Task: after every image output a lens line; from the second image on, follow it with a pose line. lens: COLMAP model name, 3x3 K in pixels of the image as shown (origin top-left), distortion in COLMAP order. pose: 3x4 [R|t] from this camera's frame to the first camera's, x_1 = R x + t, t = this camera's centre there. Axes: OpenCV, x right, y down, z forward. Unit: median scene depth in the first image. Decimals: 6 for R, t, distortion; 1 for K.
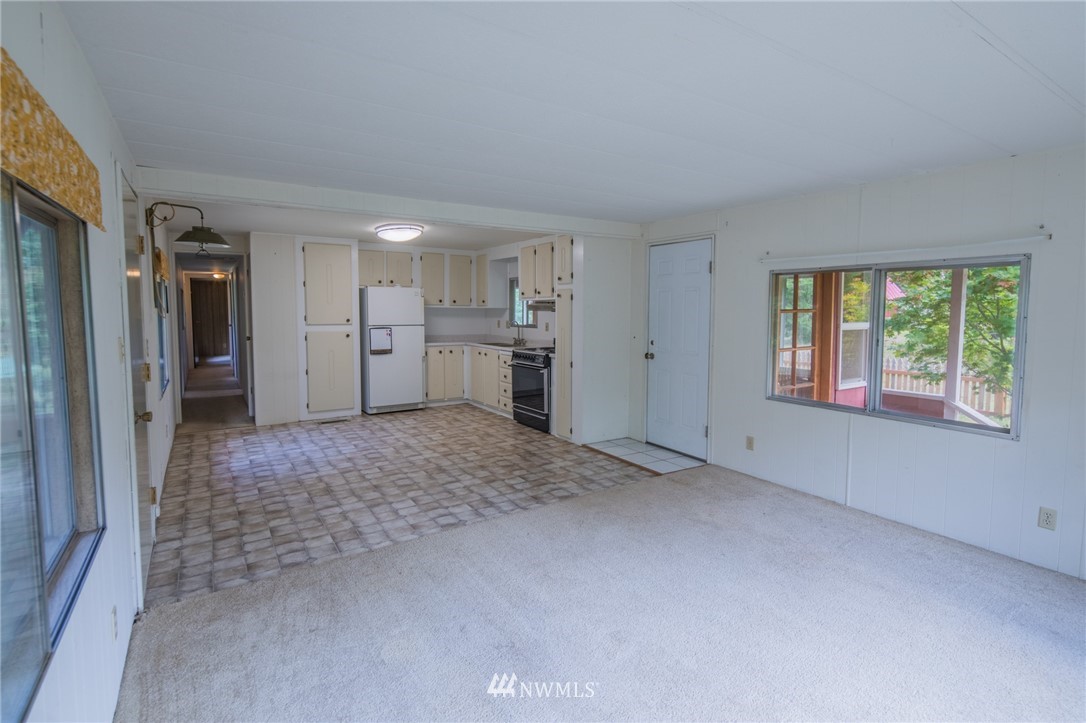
lens RADIAL K [[529.8, 0, 565.8], [0, 529.8, 347.3], [0, 0, 1]] dist [0.001114, -0.001920]
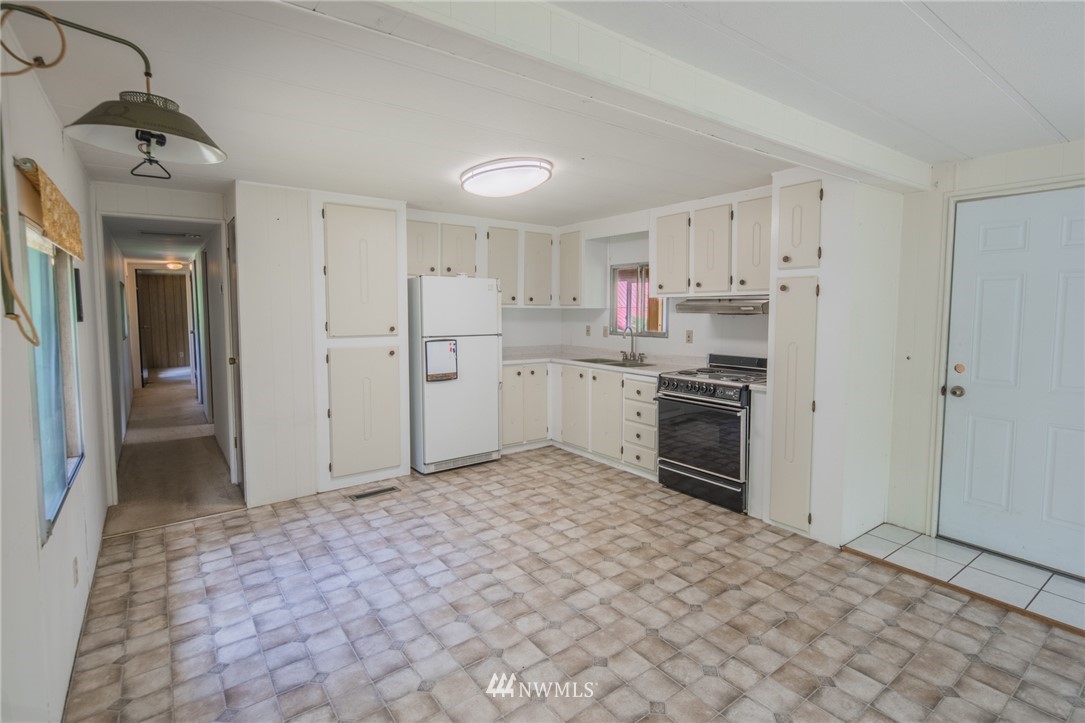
lens RADIAL K [[529.4, 0, 561.4], [0, 529.4, 346.9], [0, 0, 1]] dist [0.001114, -0.001920]
pose [[0.998423, -0.006790, 0.055728, -0.244453], [0.006730, 0.999977, 0.001254, -0.028708], [-0.055735, -0.000877, 0.998445, 0.357956]]
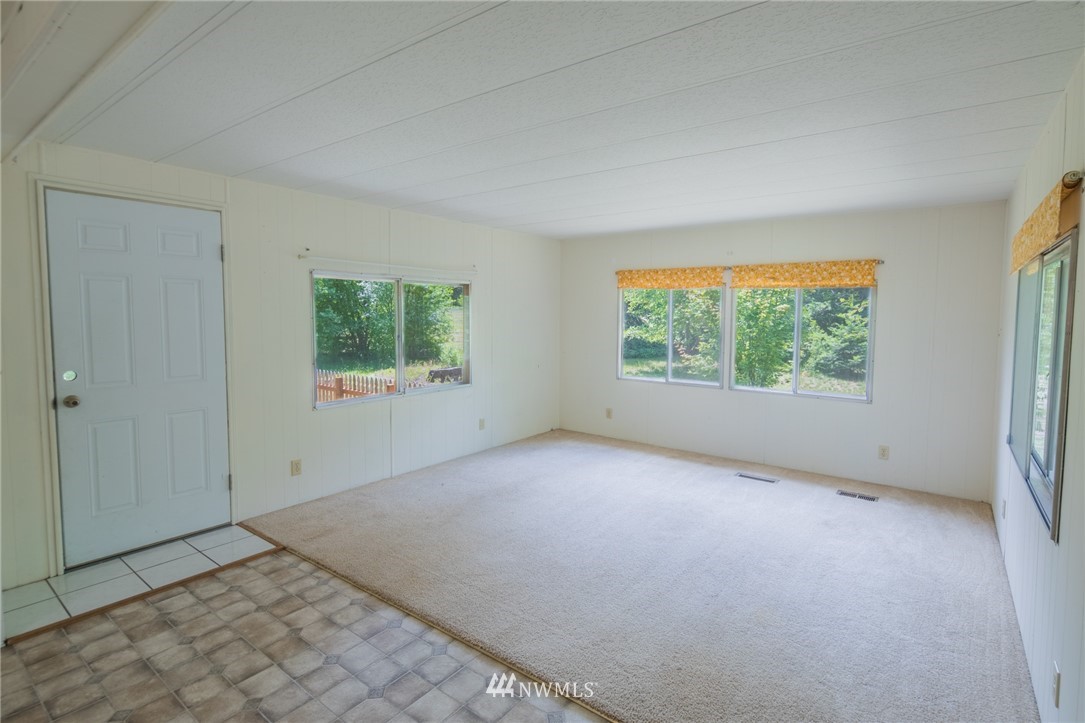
lens RADIAL K [[549.0, 0, 544.9], [0, 549.0, 352.9], [0, 0, 1]] dist [-0.005244, -0.002492]
pose [[-0.336126, -0.076290, 0.938722, -0.397126], [0.064357, 0.992524, 0.103707, -0.045485], [-0.939615, 0.095272, -0.328704, 0.586894]]
